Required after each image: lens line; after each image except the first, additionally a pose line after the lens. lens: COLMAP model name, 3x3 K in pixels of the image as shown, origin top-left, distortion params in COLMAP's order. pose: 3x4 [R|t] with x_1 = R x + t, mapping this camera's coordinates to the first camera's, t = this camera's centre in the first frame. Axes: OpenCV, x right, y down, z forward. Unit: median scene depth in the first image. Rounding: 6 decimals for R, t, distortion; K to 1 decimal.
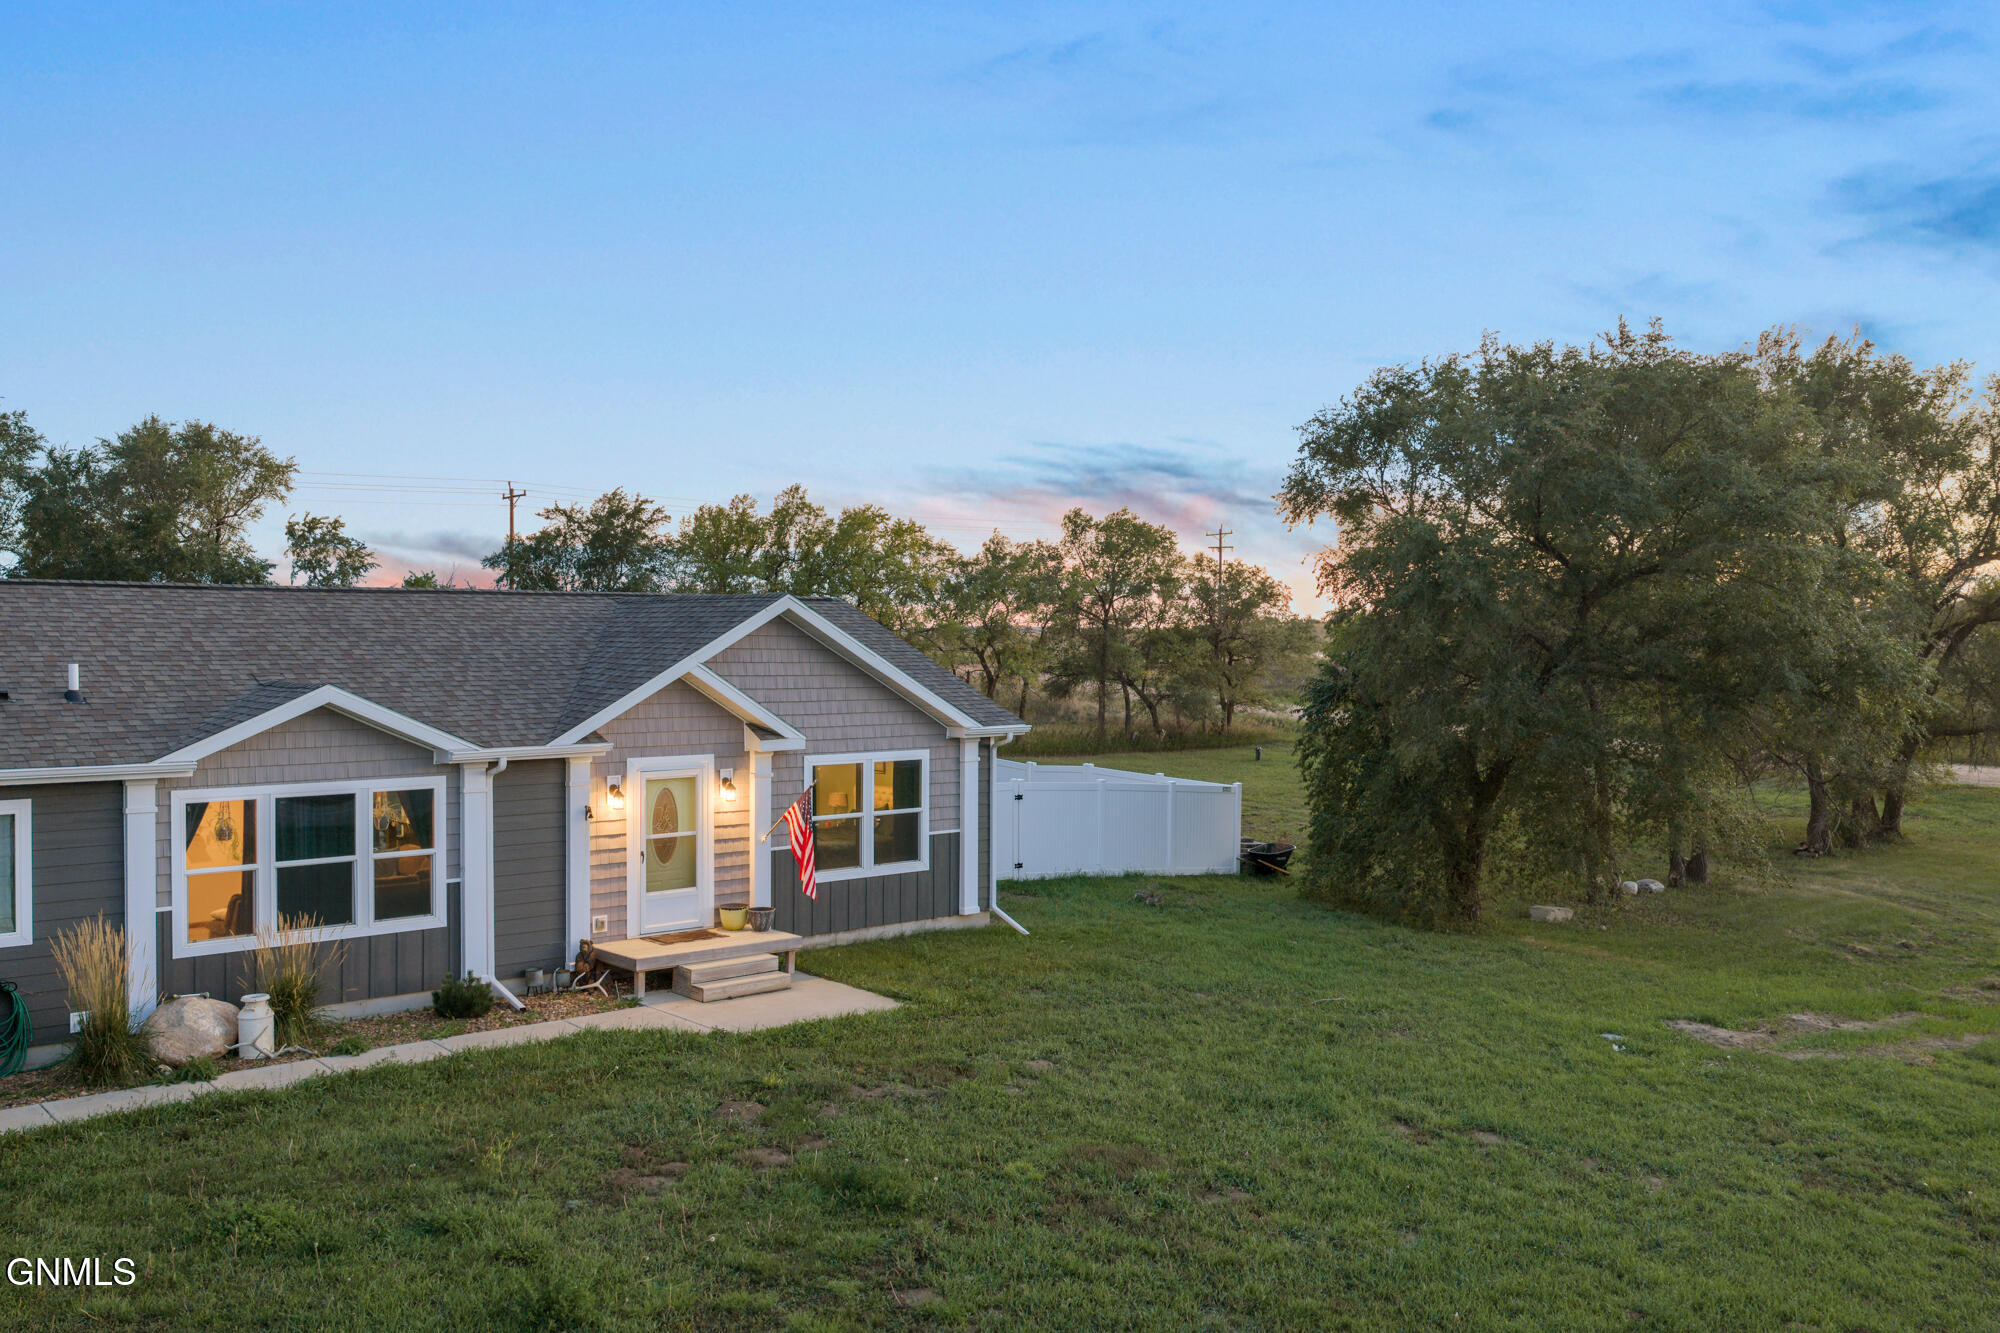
lens RADIAL K [[1651.8, 0, 1000.0], [0, 1651.8, 666.5], [0, 0, 1]] dist [0.023884, -0.034917]
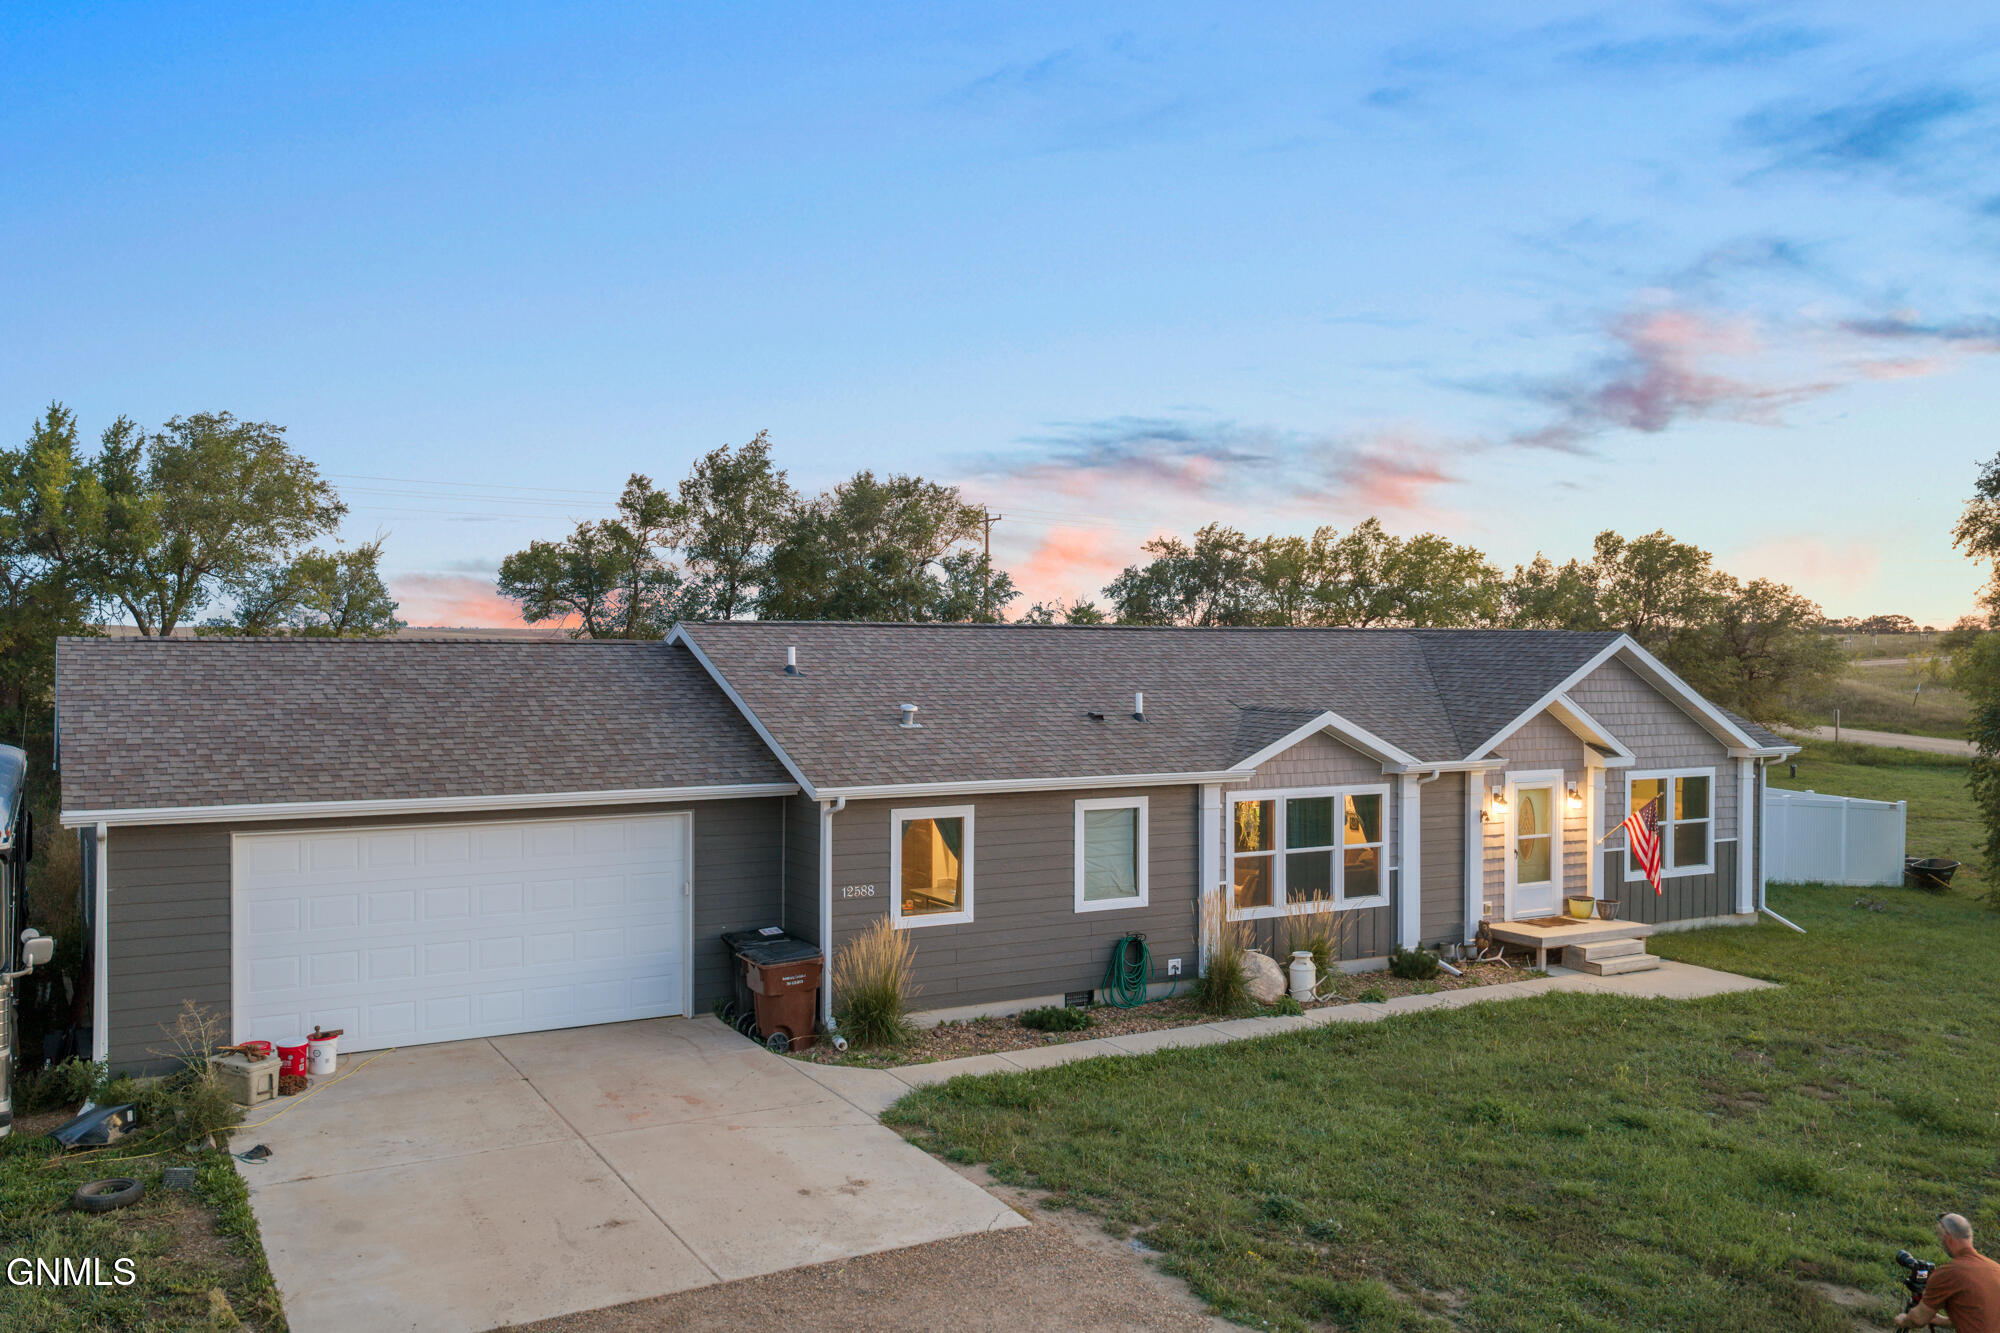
lens RADIAL K [[1651.8, 0, 1000.0], [0, 1651.8, 666.5], [0, 0, 1]] dist [0.023884, -0.034917]
pose [[0.980730, 0.004384, -0.195318, -0.352200], [-0.005128, 0.999981, -0.003301, -0.015040], [0.195300, 0.004239, 0.980734, -0.252994]]
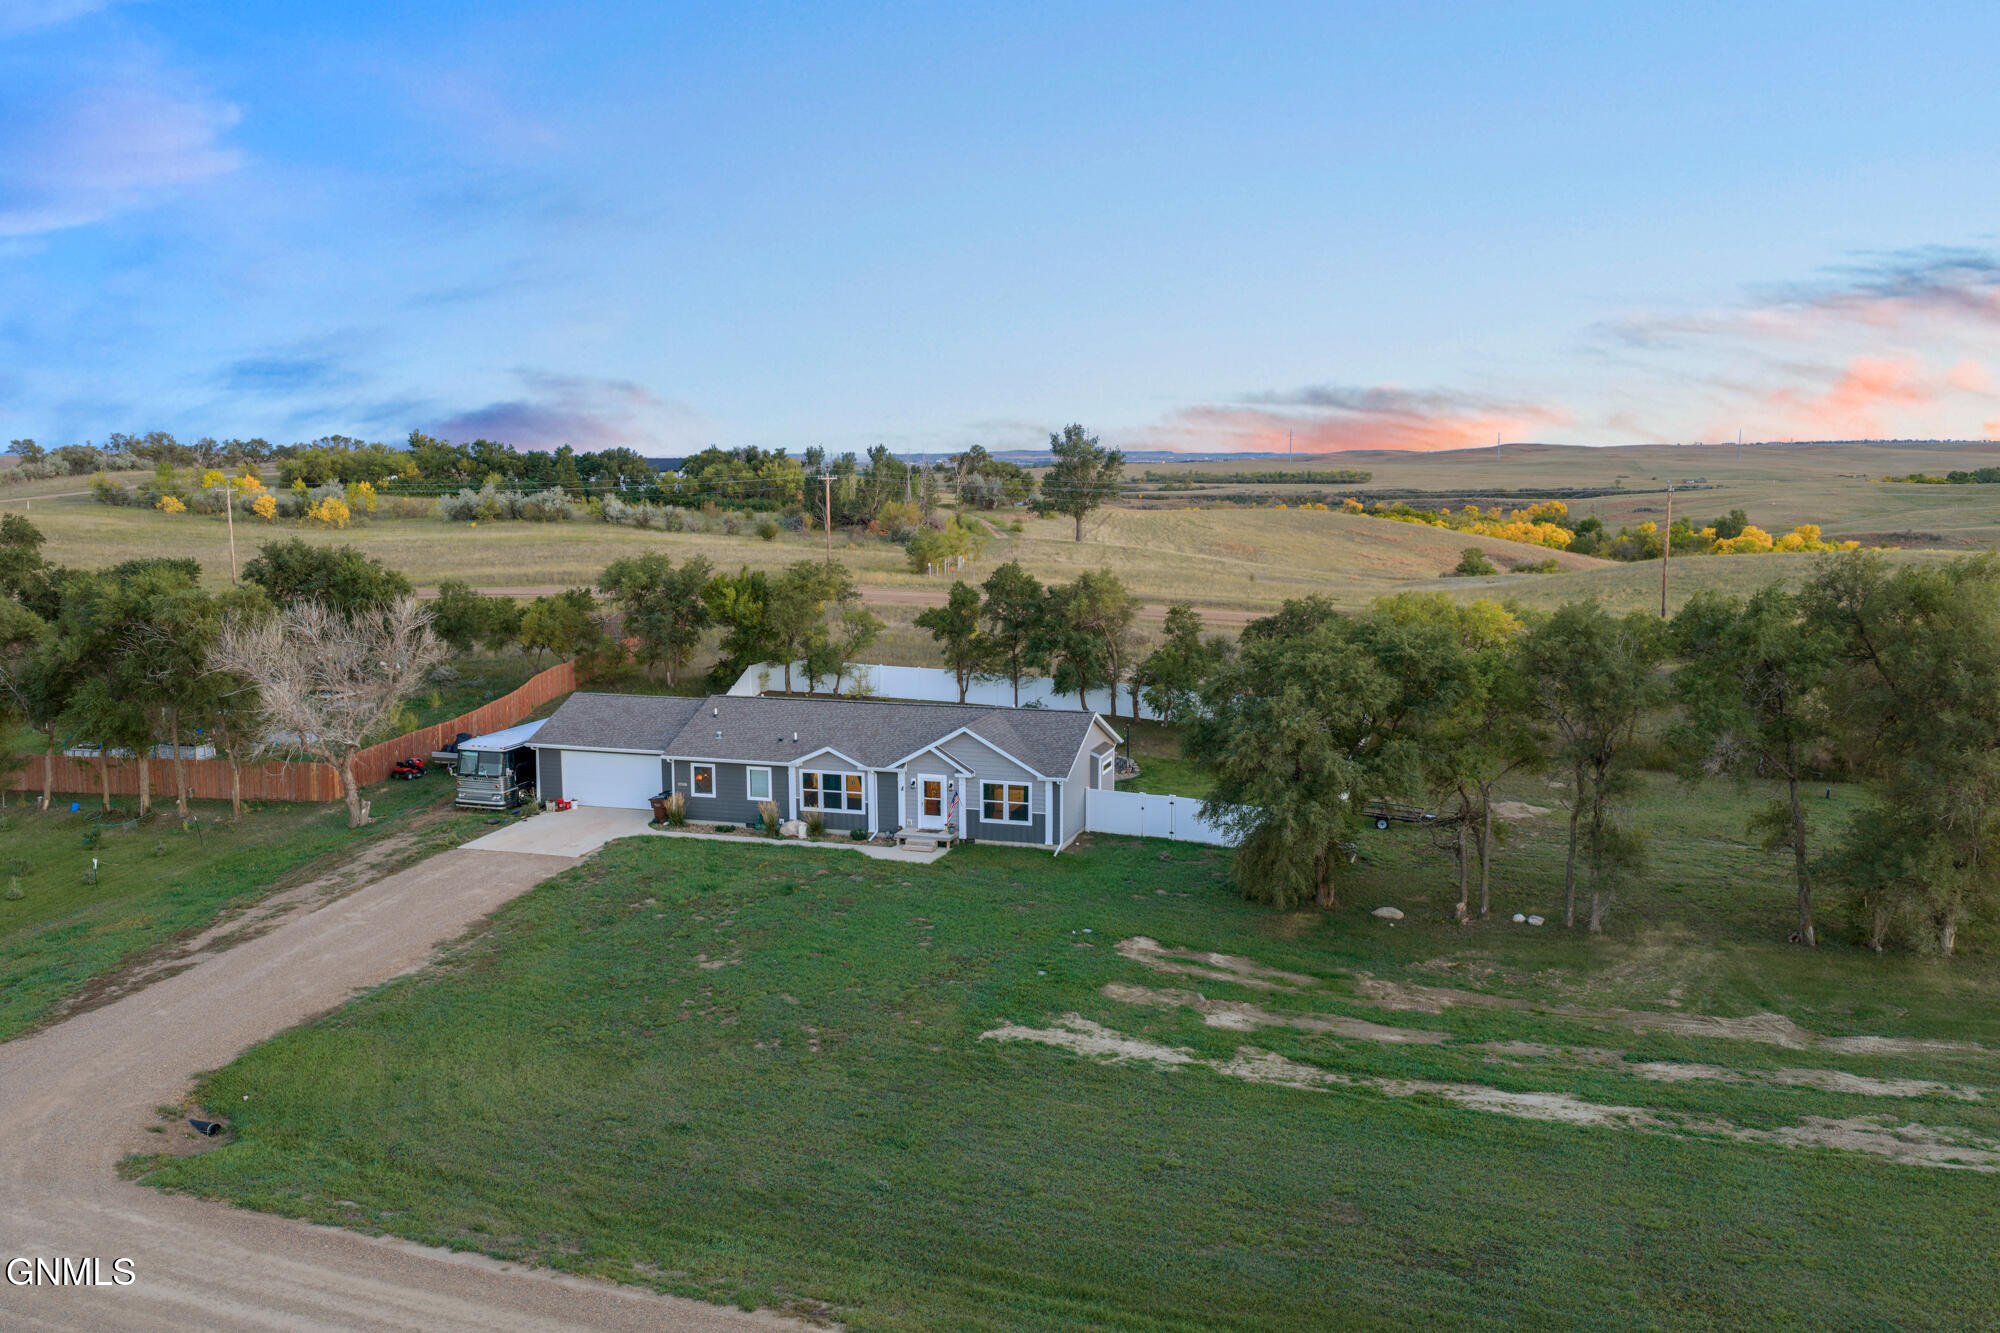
lens RADIAL K [[1635.4, 0, 1000.0], [0, 1635.4, 666.5], [0, 0, 1]] dist [0.017428, -0.013731]
pose [[0.514714, 0.103593, -0.851080, 2.580019], [-0.009064, 0.993276, 0.115419, -0.527735], [0.857314, -0.051693, 0.512192, -0.497825]]
